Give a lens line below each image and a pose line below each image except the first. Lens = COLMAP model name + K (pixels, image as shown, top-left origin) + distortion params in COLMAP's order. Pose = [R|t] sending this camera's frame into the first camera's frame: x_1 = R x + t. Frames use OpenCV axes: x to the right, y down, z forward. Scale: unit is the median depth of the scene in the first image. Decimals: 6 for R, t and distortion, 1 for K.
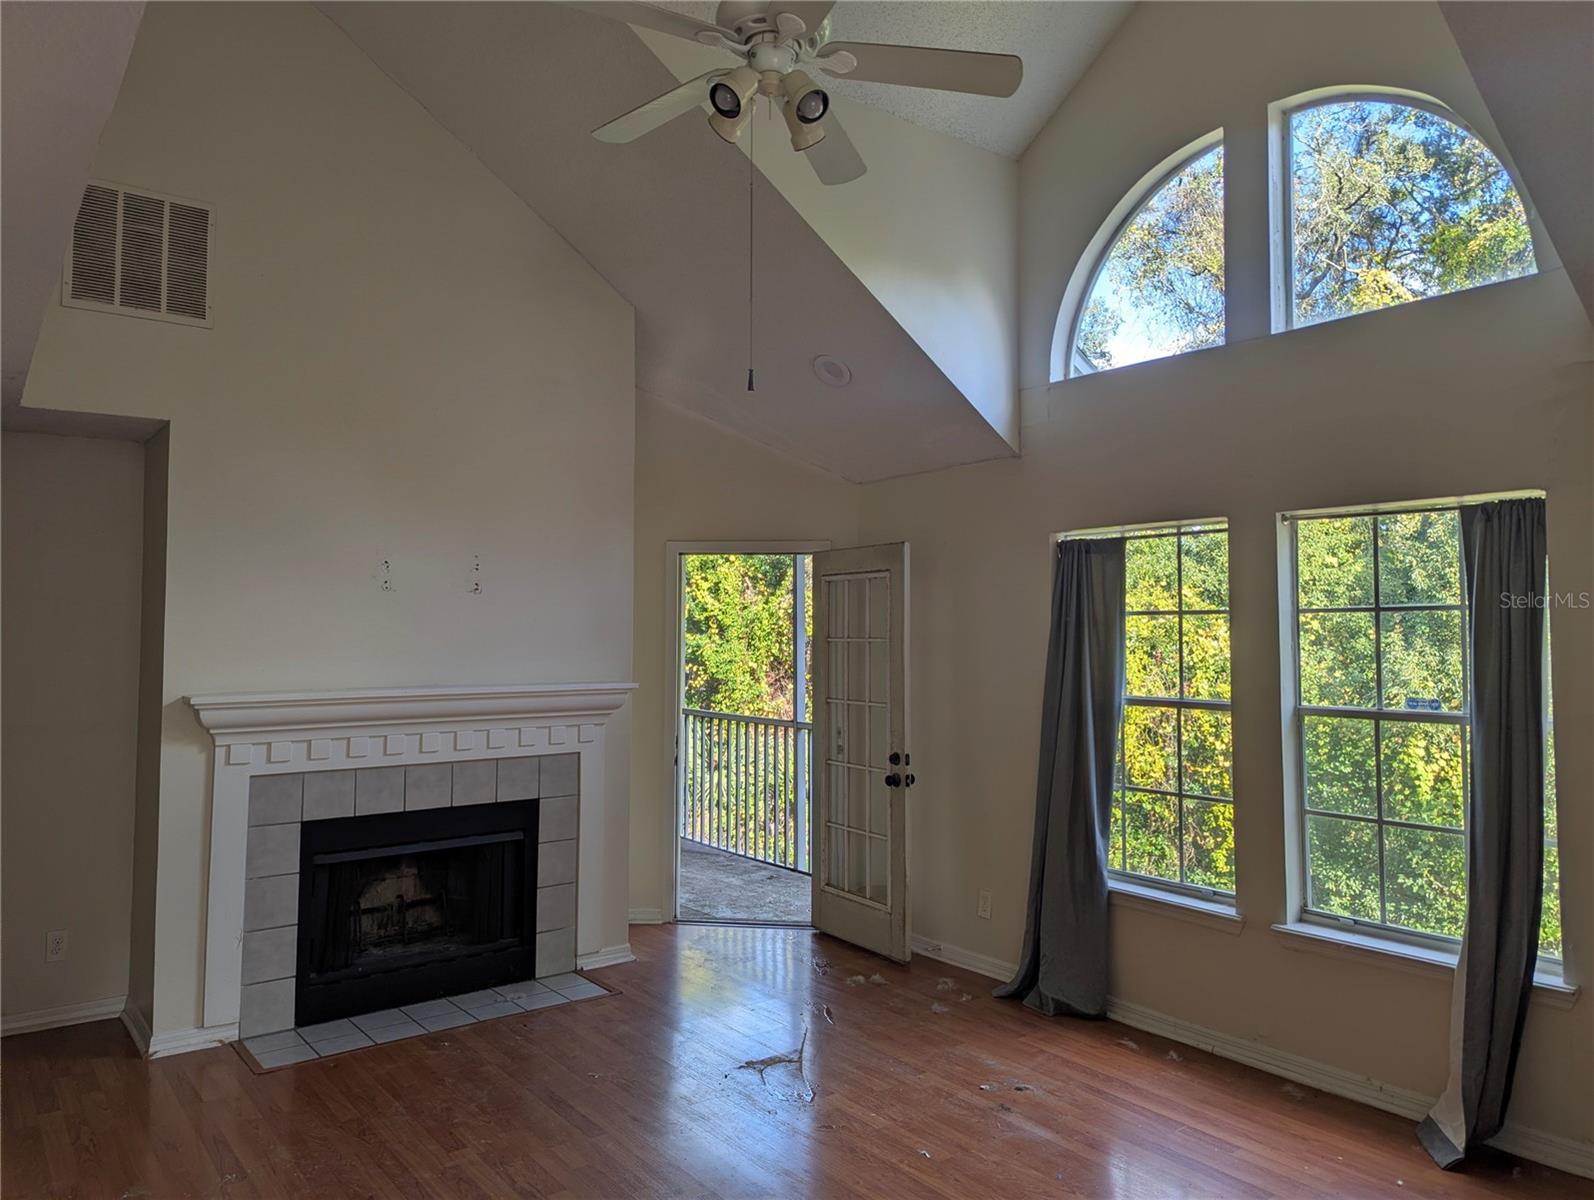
lens RADIAL K [[1130.9, 0, 802.4], [0, 1130.9, 584.2], [0, 0, 1]] dist [0.075605, -0.073066]
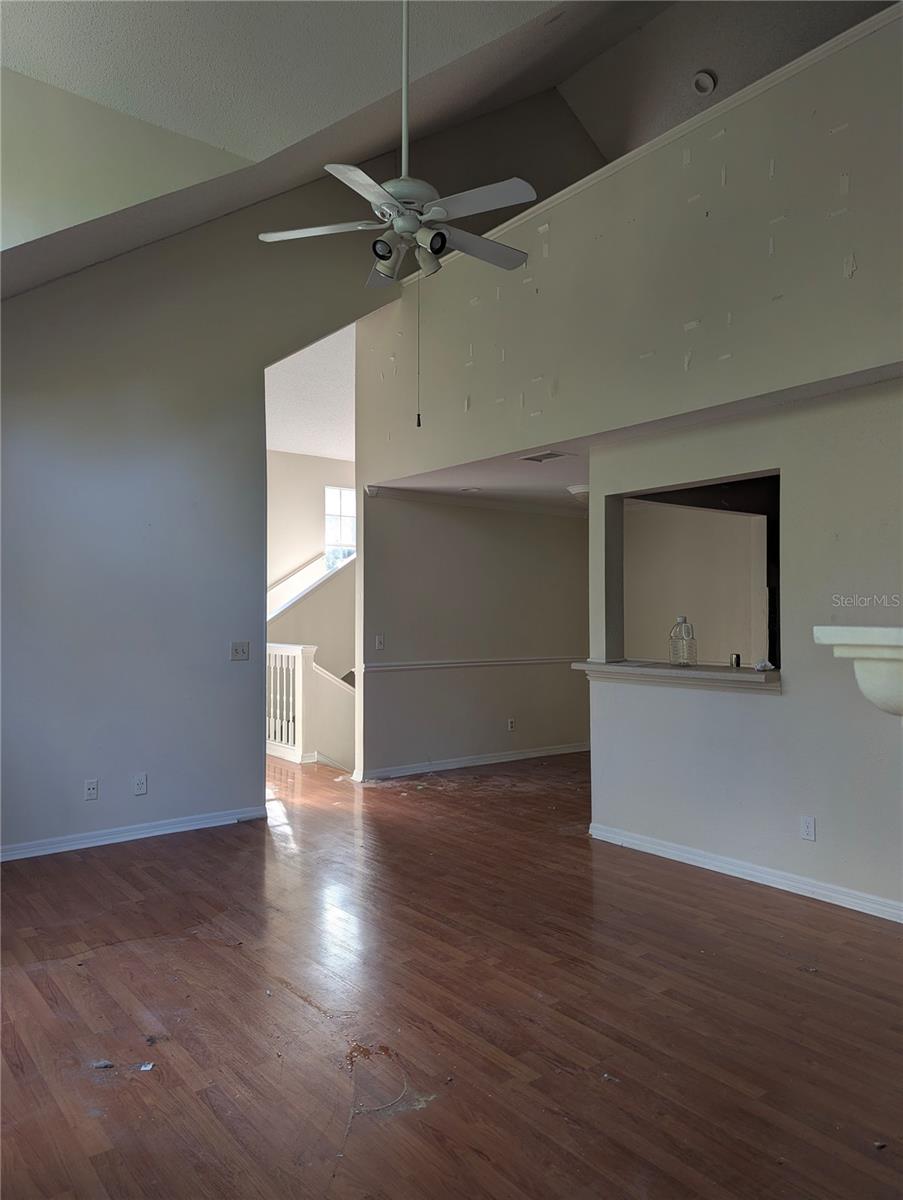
lens RADIAL K [[851.4, 0, 451.5], [0, 851.4, 600.0], [0, 0, 1]] dist [0.075605, -0.073066]
pose [[-0.999997, -0.001352, -0.002133, -0.016417], [-0.001218, 0.998117, -0.061334, 0.030804], [0.002212, -0.061332, -0.998115, 0.402587]]
